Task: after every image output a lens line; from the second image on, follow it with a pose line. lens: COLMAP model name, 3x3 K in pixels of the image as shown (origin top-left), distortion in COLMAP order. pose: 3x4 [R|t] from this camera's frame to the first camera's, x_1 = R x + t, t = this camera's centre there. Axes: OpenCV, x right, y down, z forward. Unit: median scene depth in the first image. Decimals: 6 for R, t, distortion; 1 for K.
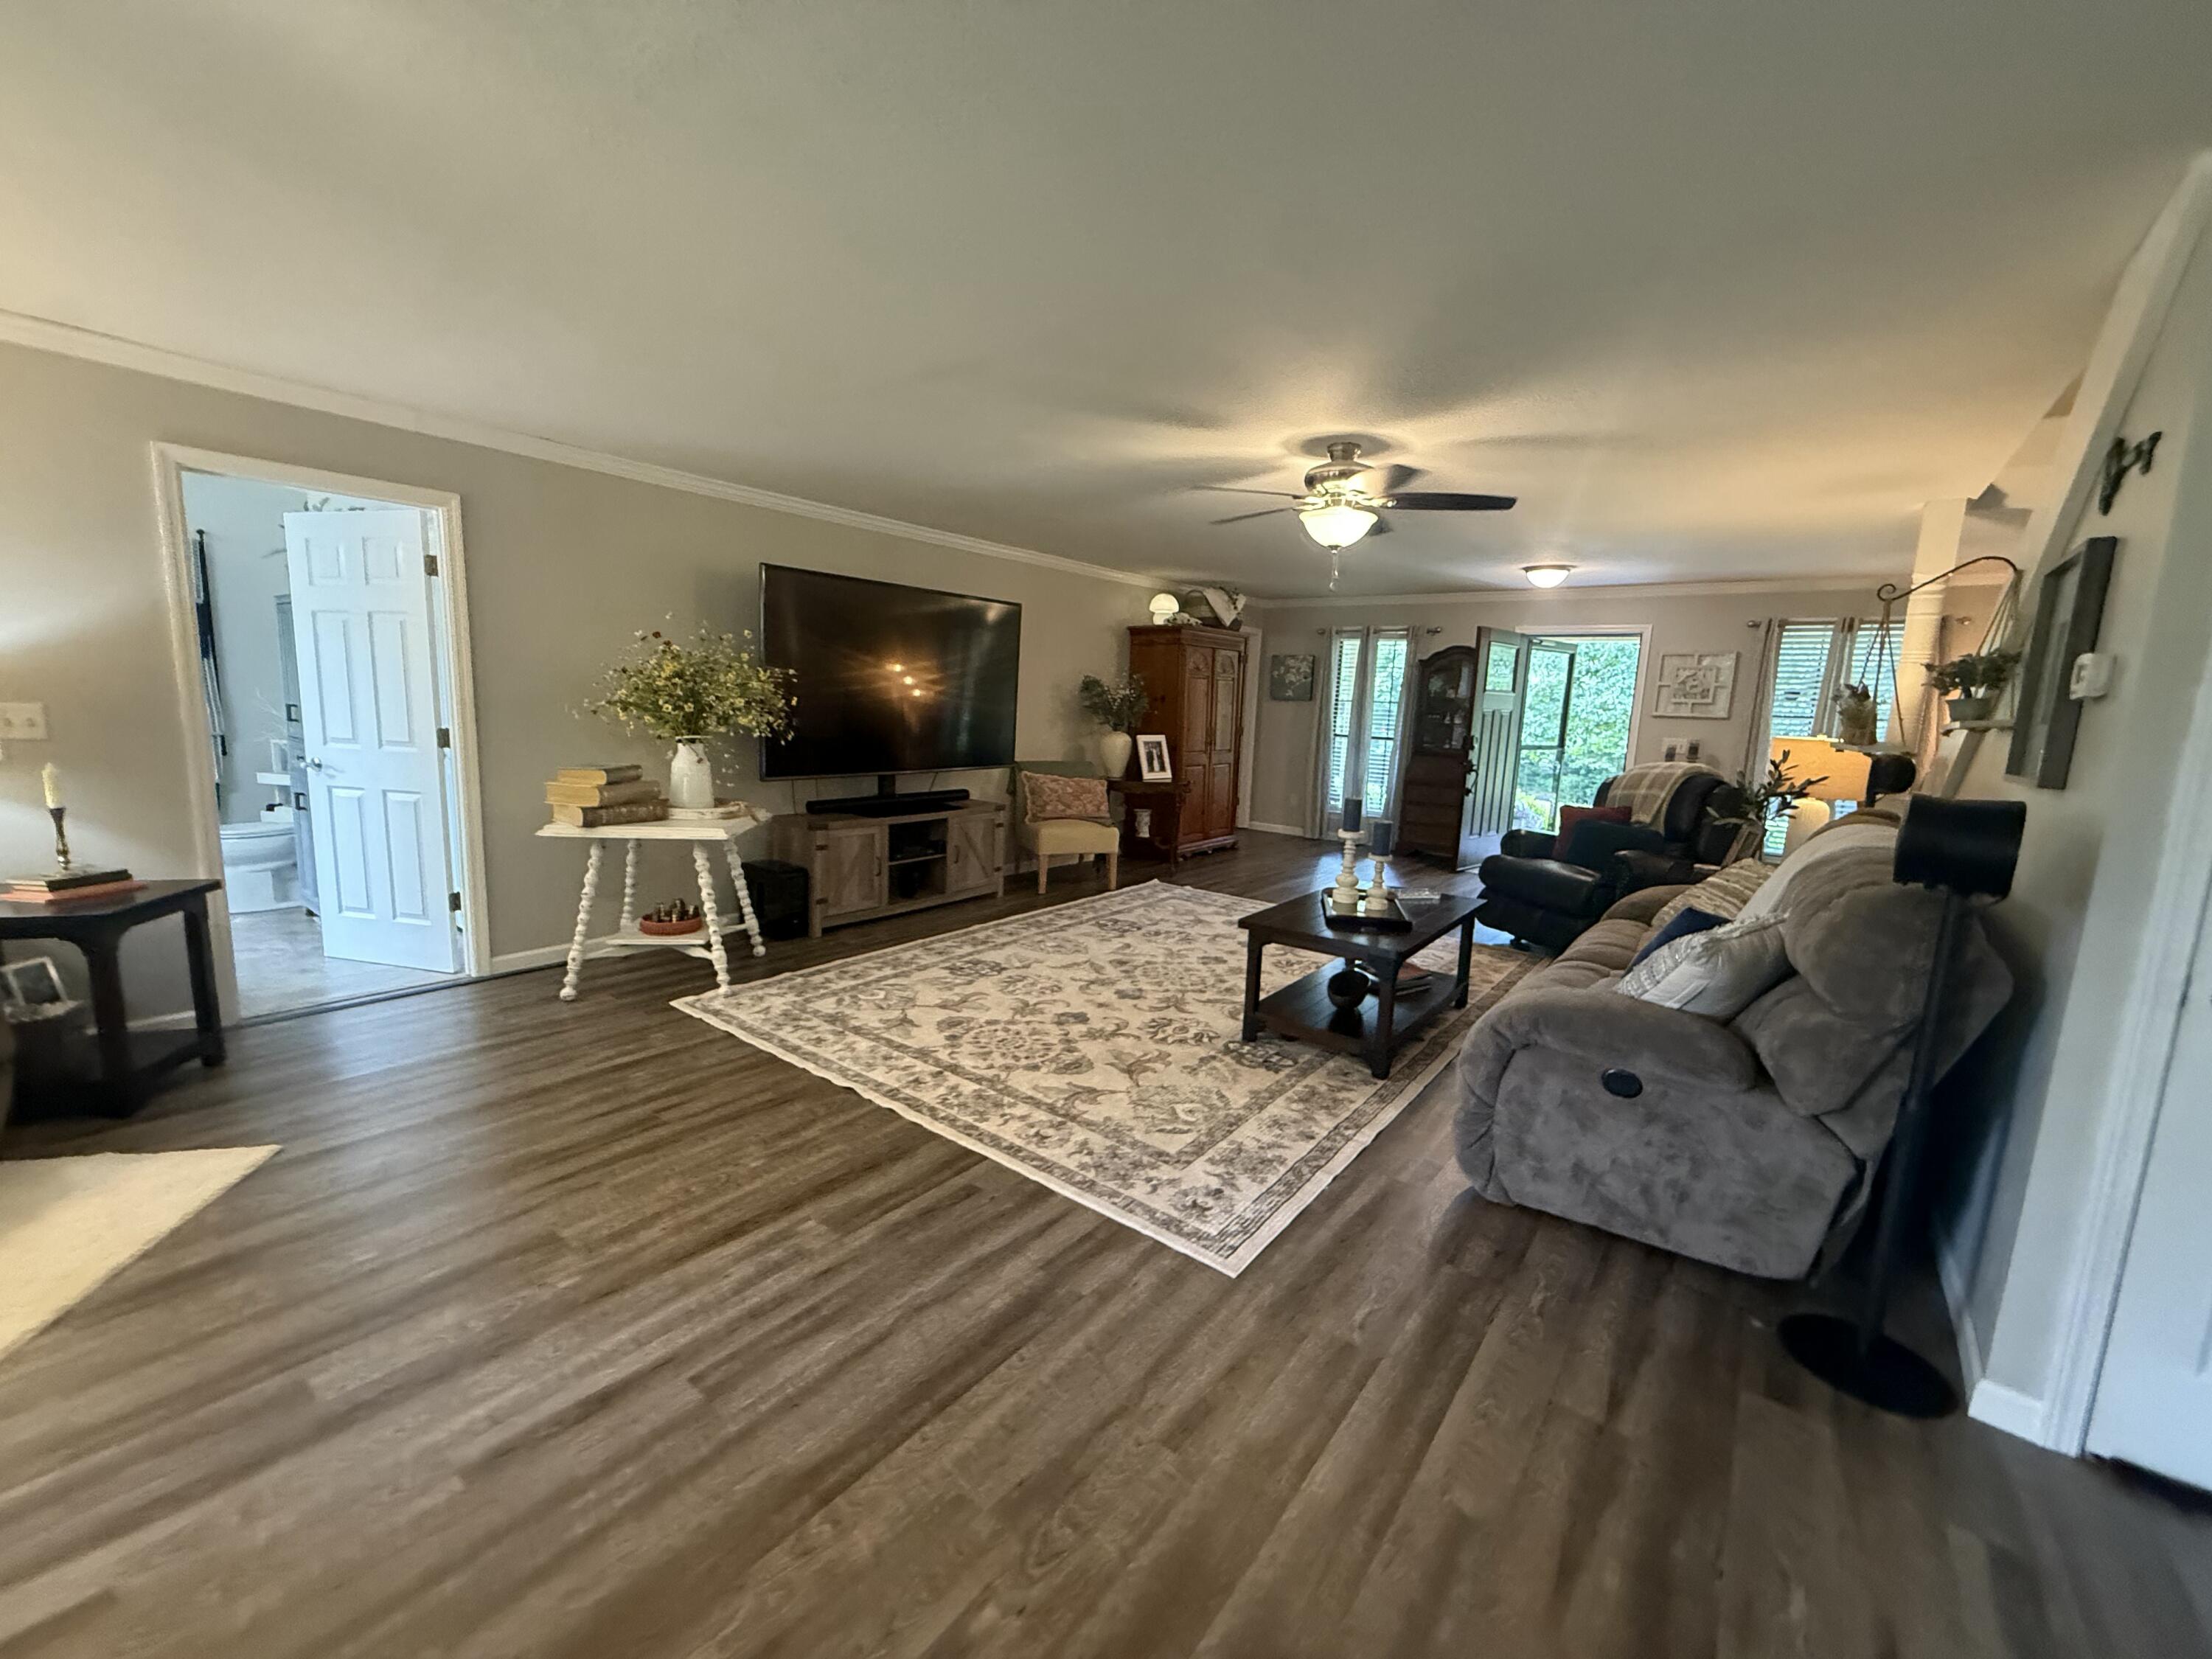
lens RADIAL K [[883.0, 0, 1100.4], [0, 883.0, 828.3], [0, 0, 1]] dist [-0.002370, 0.000357]
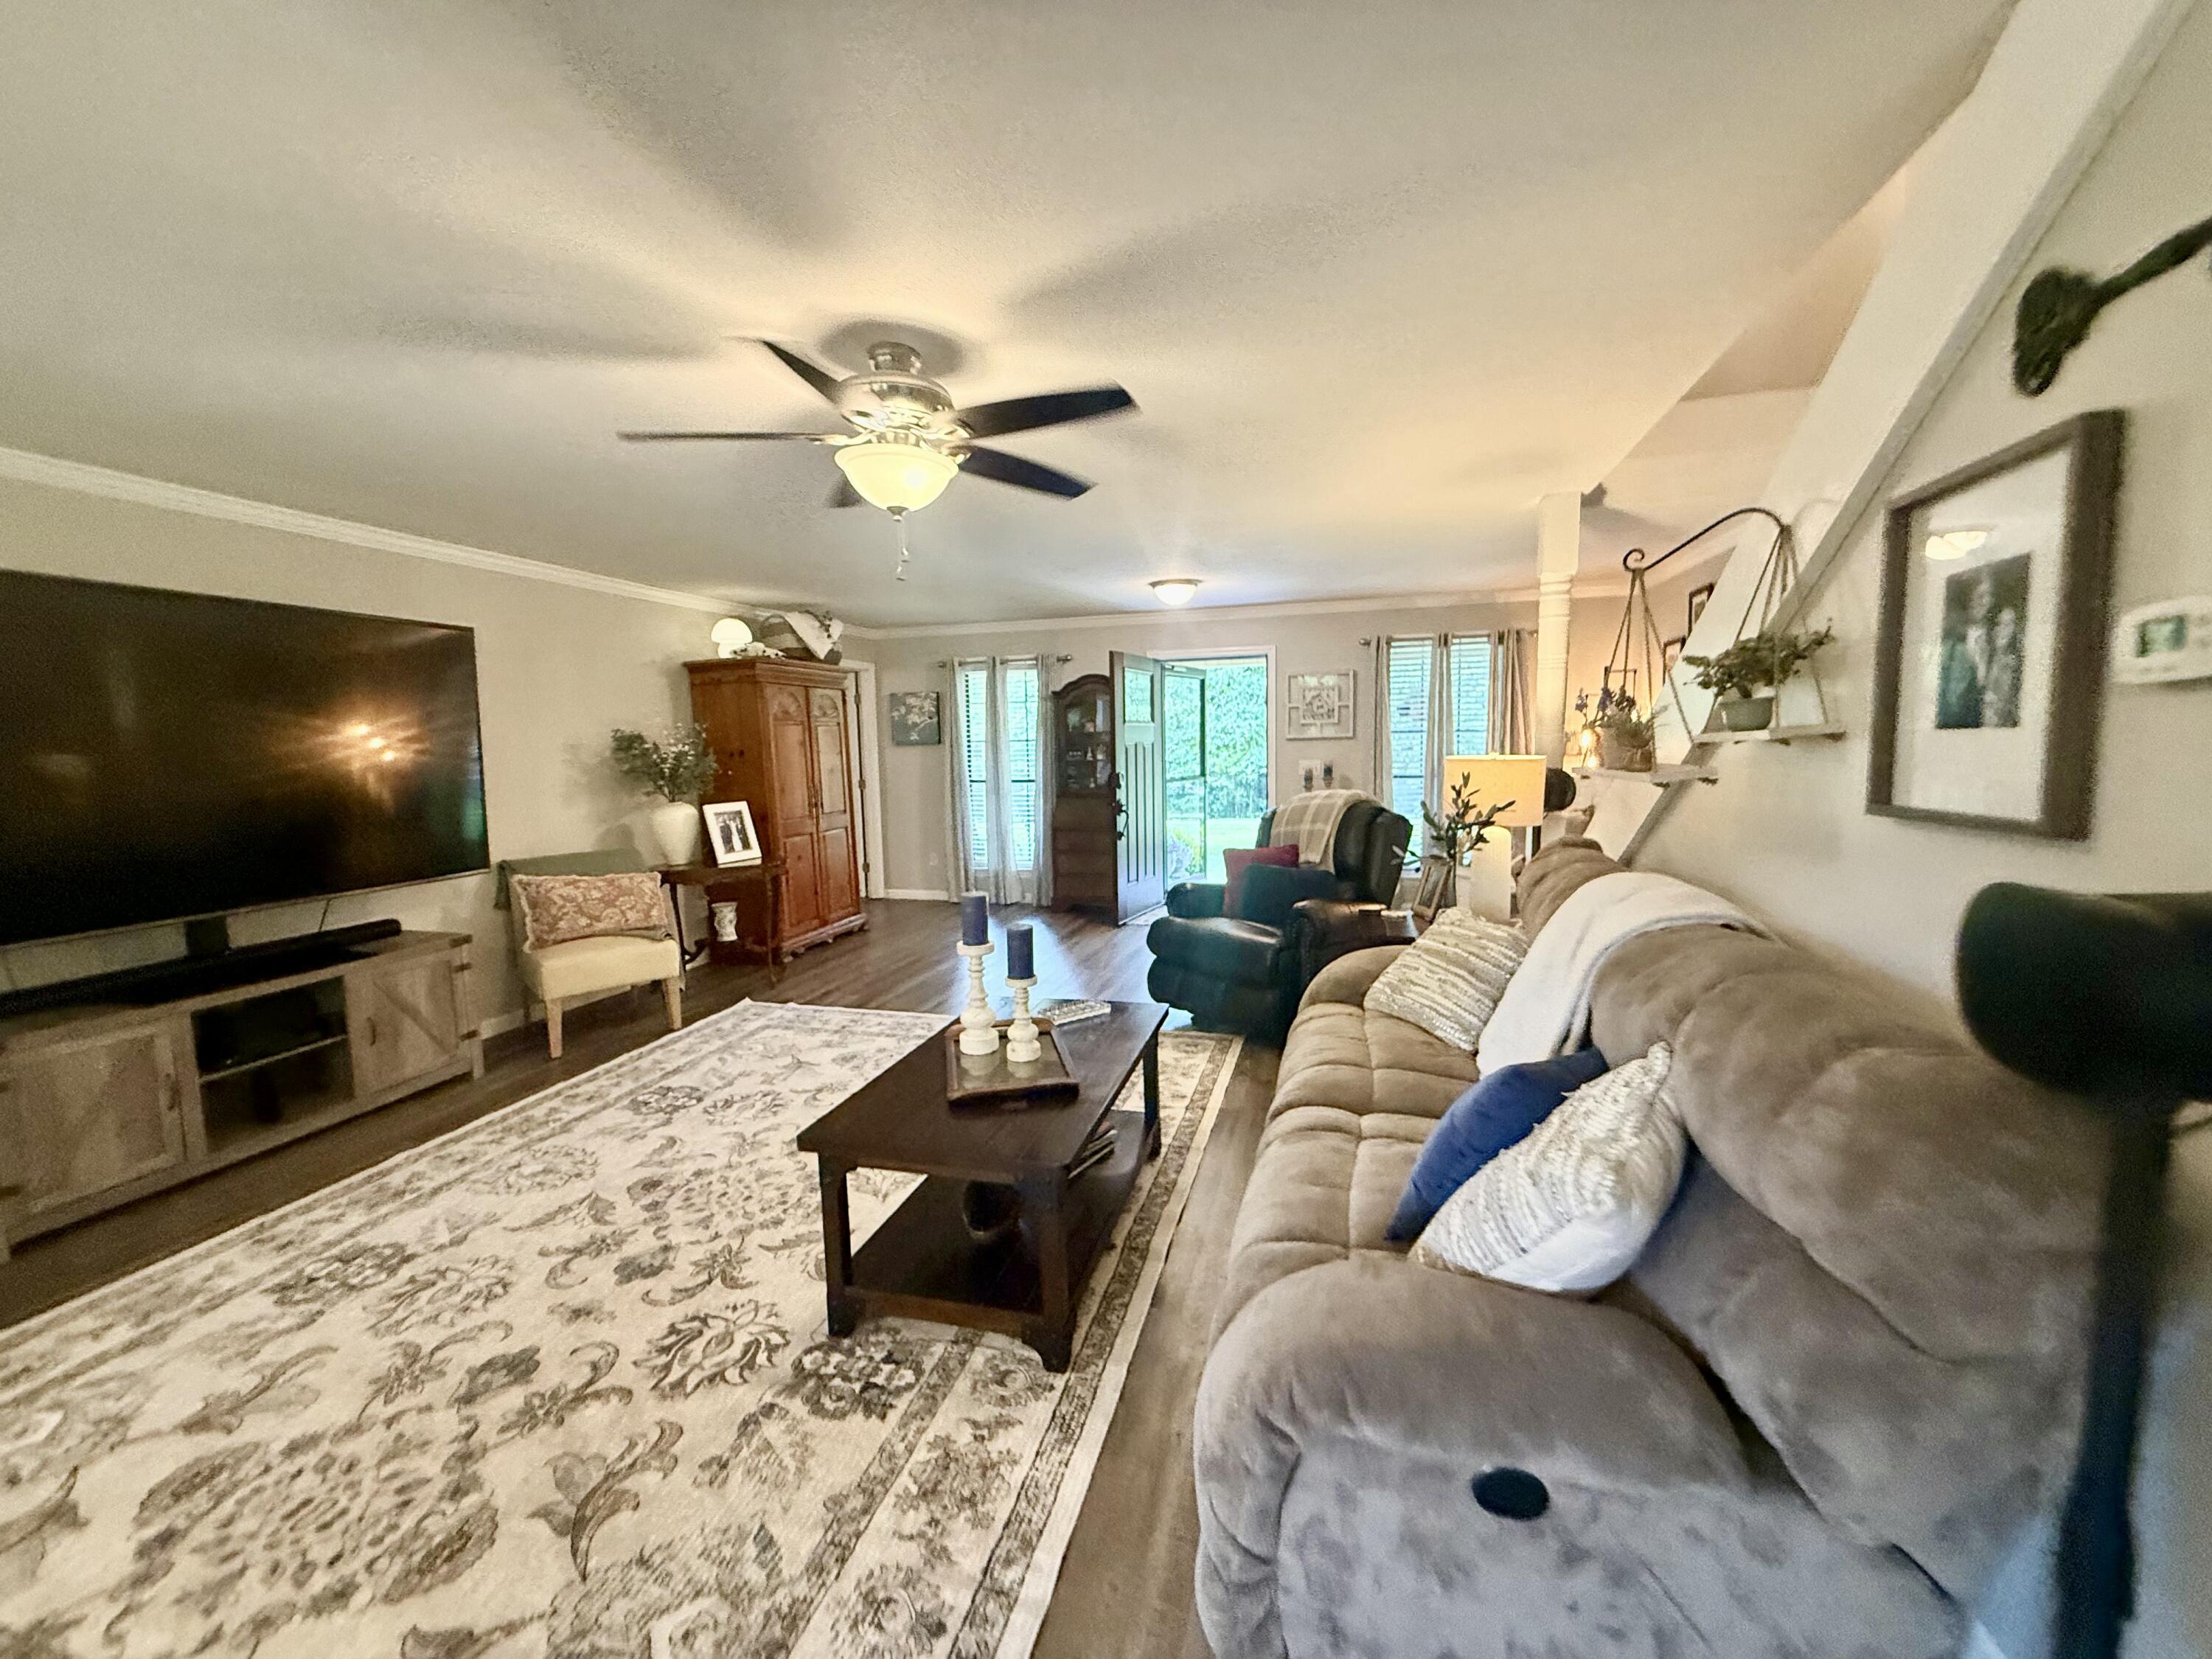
lens RADIAL K [[880.8, 0, 1102.3], [0, 880.8, 831.0], [0, 0, 1]] dist [0.000703, -0.000375]
pose [[0.923270, -0.097690, 0.371523, 0.121667], [0.113501, 0.993319, -0.020875, -0.050838], [-0.367001, 0.061441, 0.928189, 0.316024]]
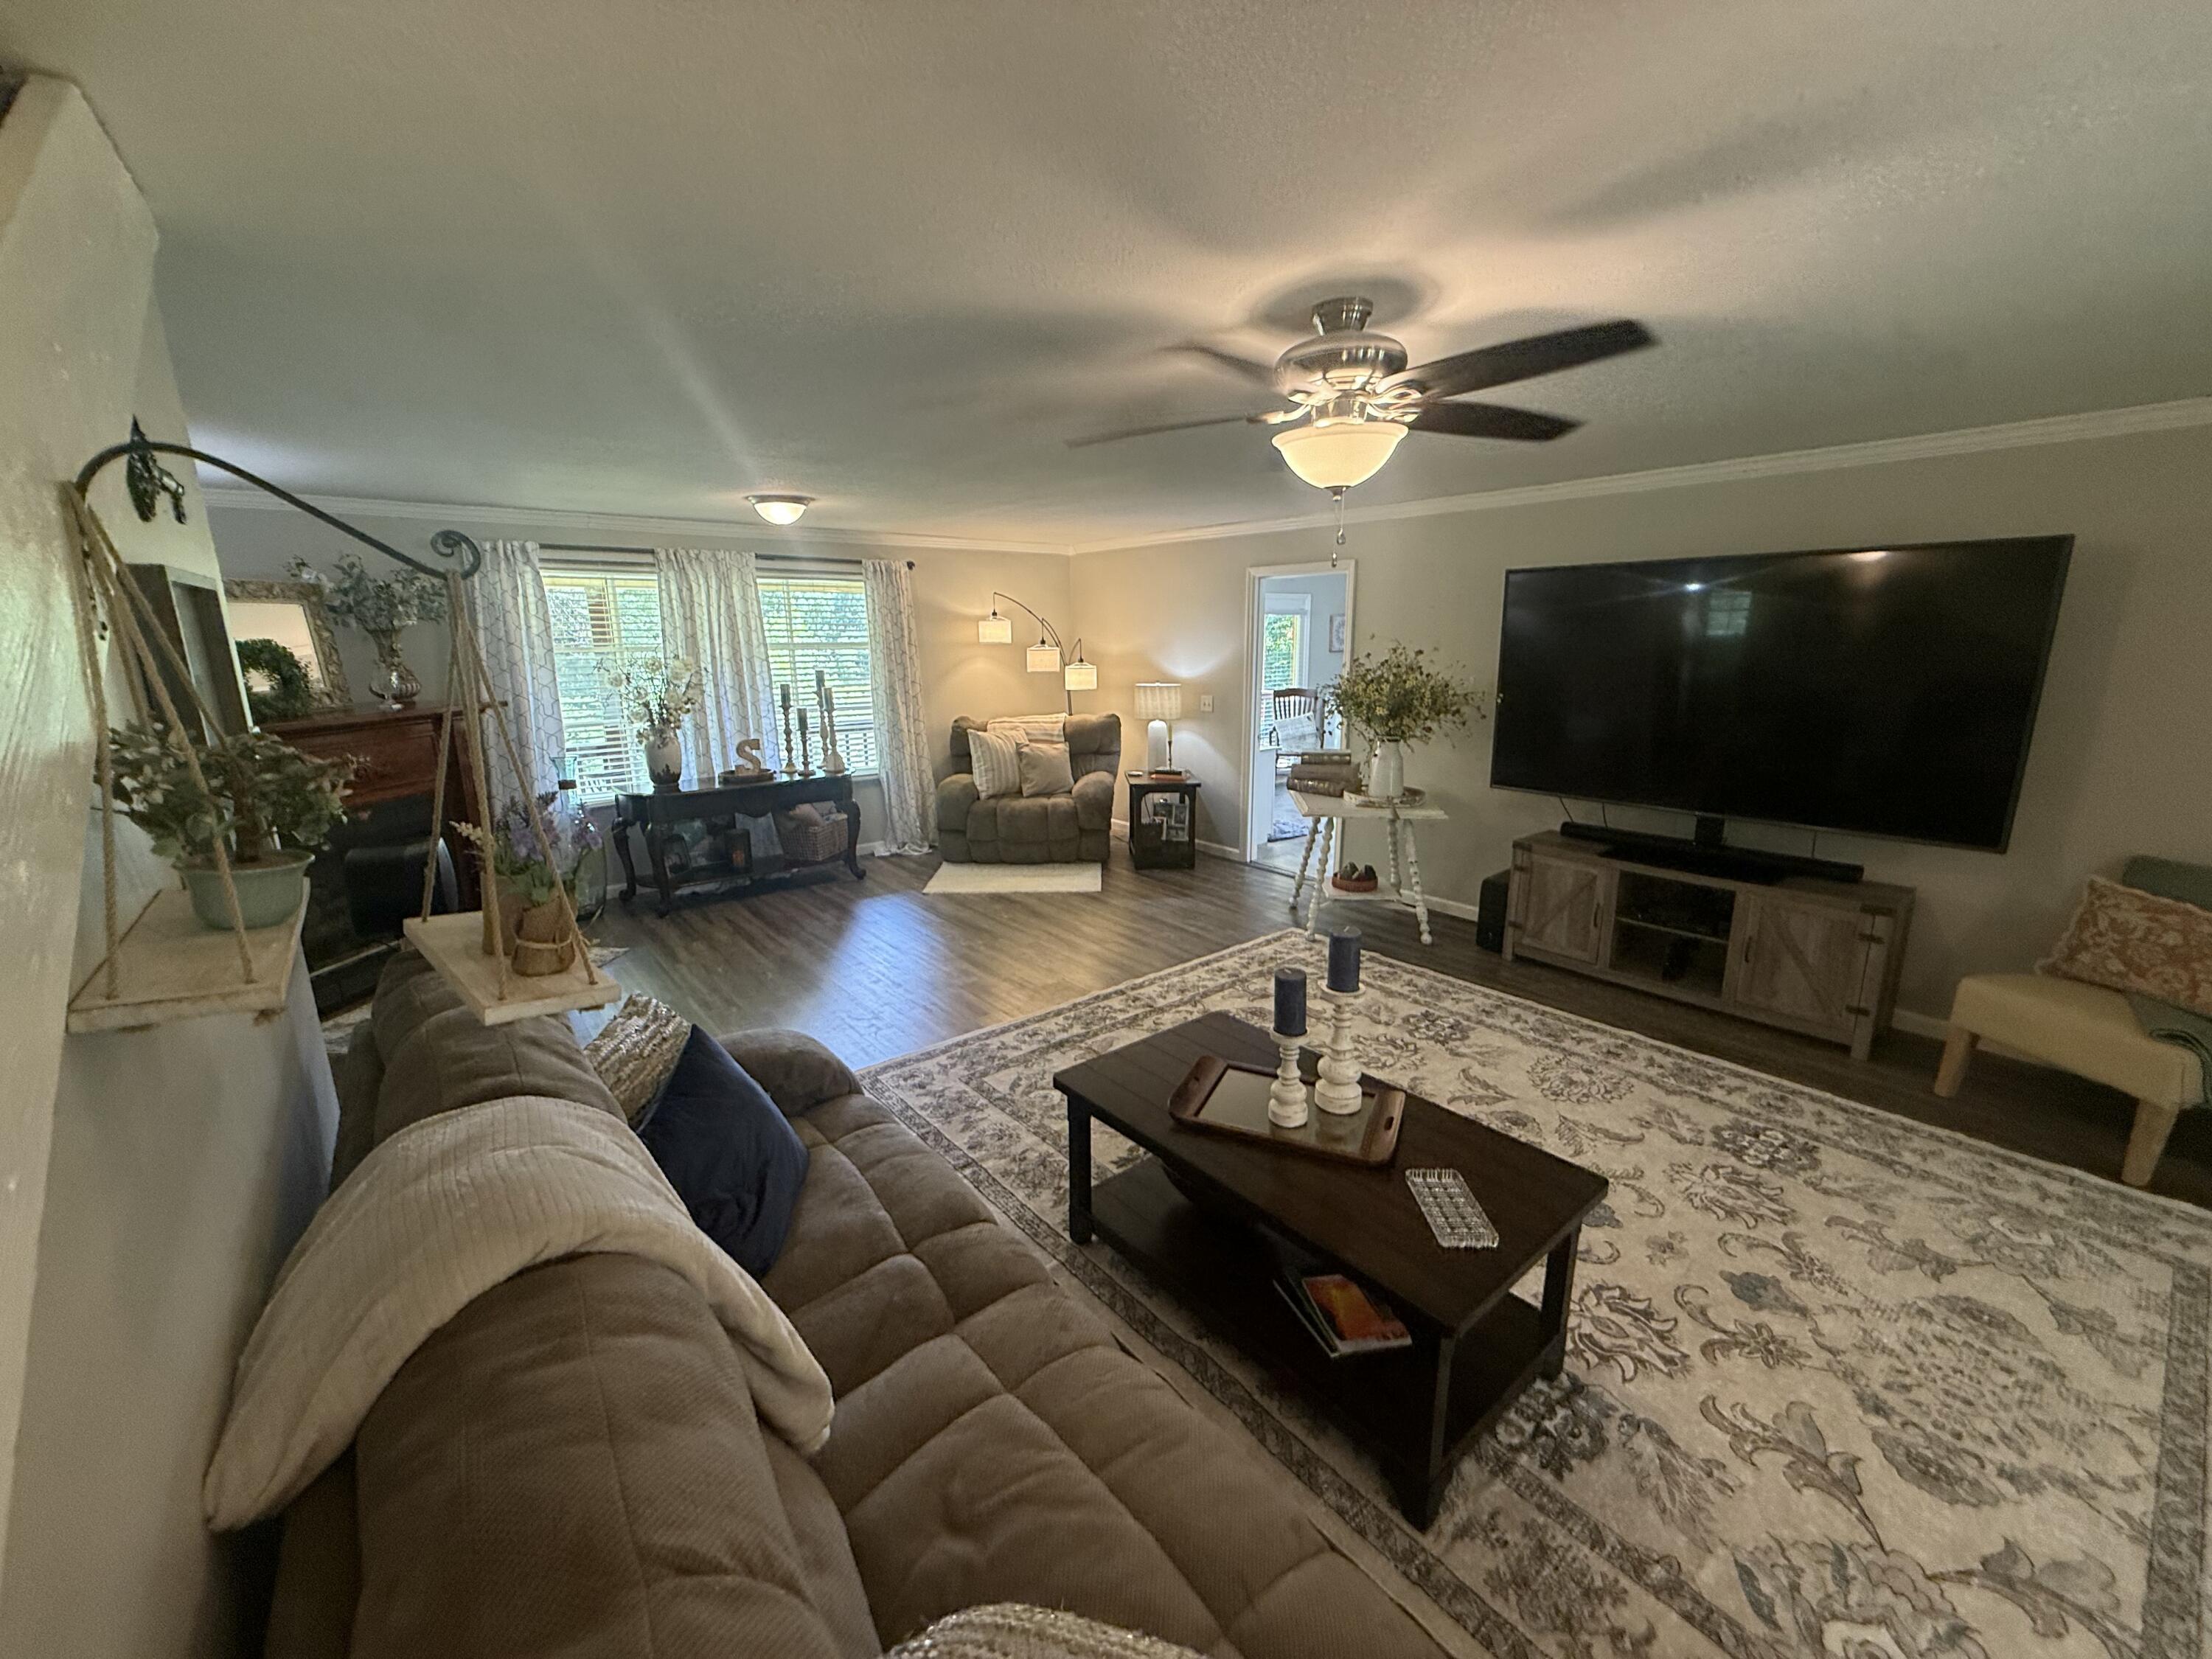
lens RADIAL K [[880.8, 0, 1102.3], [0, 880.8, 831.0], [0, 0, 1]] dist [0.000703, -0.000375]
pose [[-0.225973, 0.178003, -0.957732, 0.757482], [-0.142371, 0.966571, 0.213238, -0.172675], [0.963674, 0.184539, -0.193077, 0.851881]]
